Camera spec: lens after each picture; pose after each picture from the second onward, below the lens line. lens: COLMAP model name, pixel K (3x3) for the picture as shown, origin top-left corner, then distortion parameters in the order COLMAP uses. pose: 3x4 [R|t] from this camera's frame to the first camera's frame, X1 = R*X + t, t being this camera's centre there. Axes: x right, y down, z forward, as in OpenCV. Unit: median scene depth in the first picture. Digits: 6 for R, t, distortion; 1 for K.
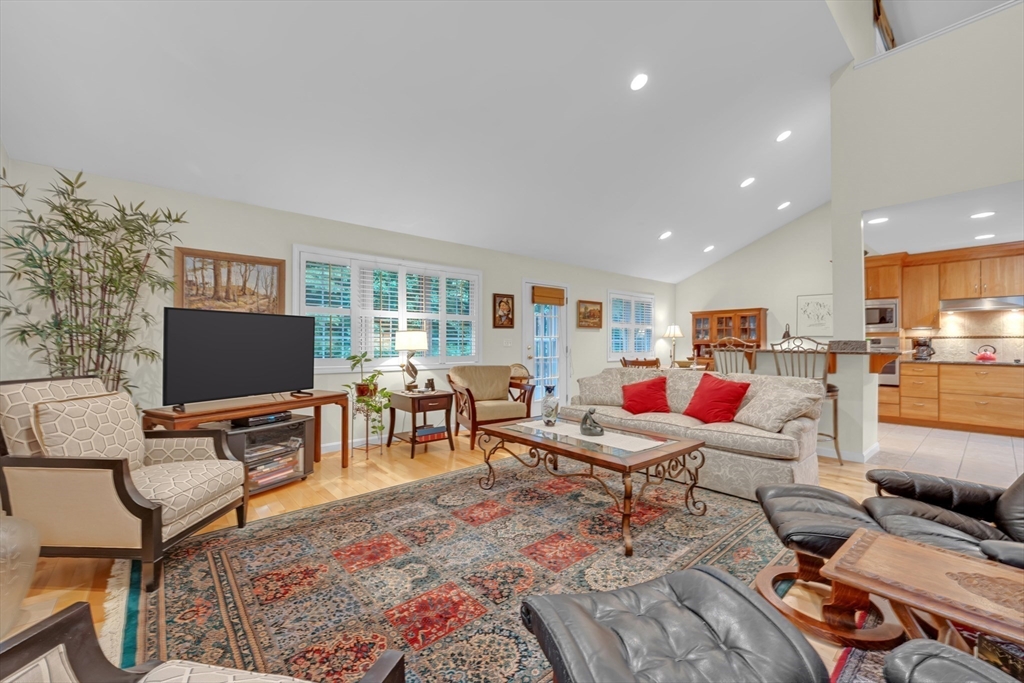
lens RADIAL K [[416.2, 0, 508.7], [0, 416.2, 346.6], [0, 0, 1]] dist [-0.000225, 0.000053]
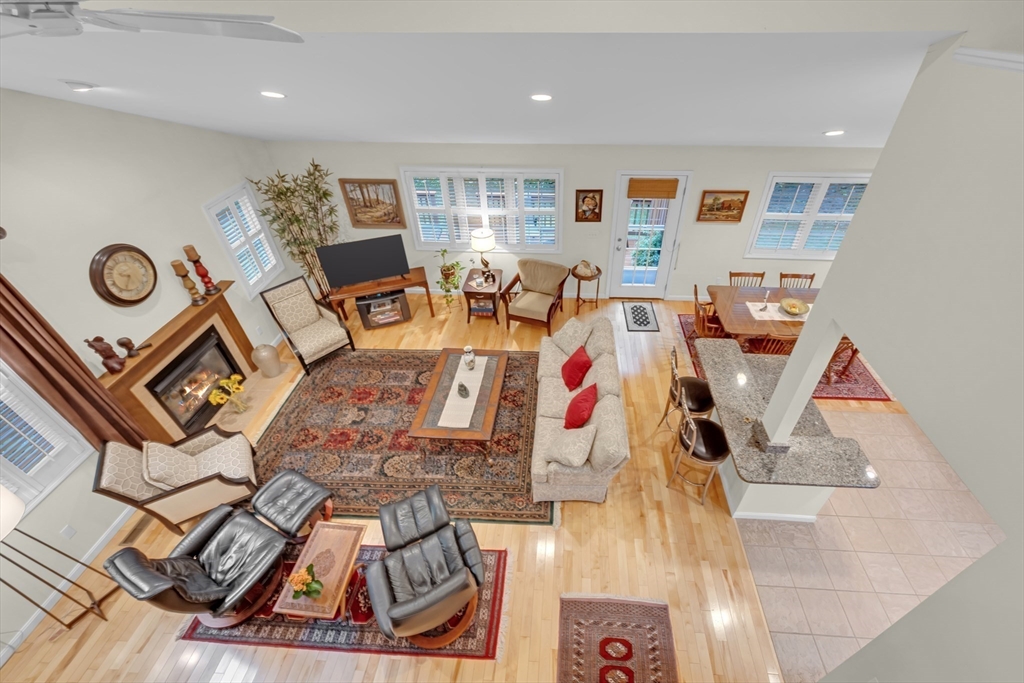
lens RADIAL K [[416.2, 0, 534.2], [0, 416.2, 329.3], [0, 0, 1]] dist [-0.000225, 0.000053]
pose [[0.718960, 0.422713, -0.551734, 0.590443], [0.014518, 0.784496, 0.619964, -0.489672], [0.694900, -0.453740, 0.557884, 0.203272]]
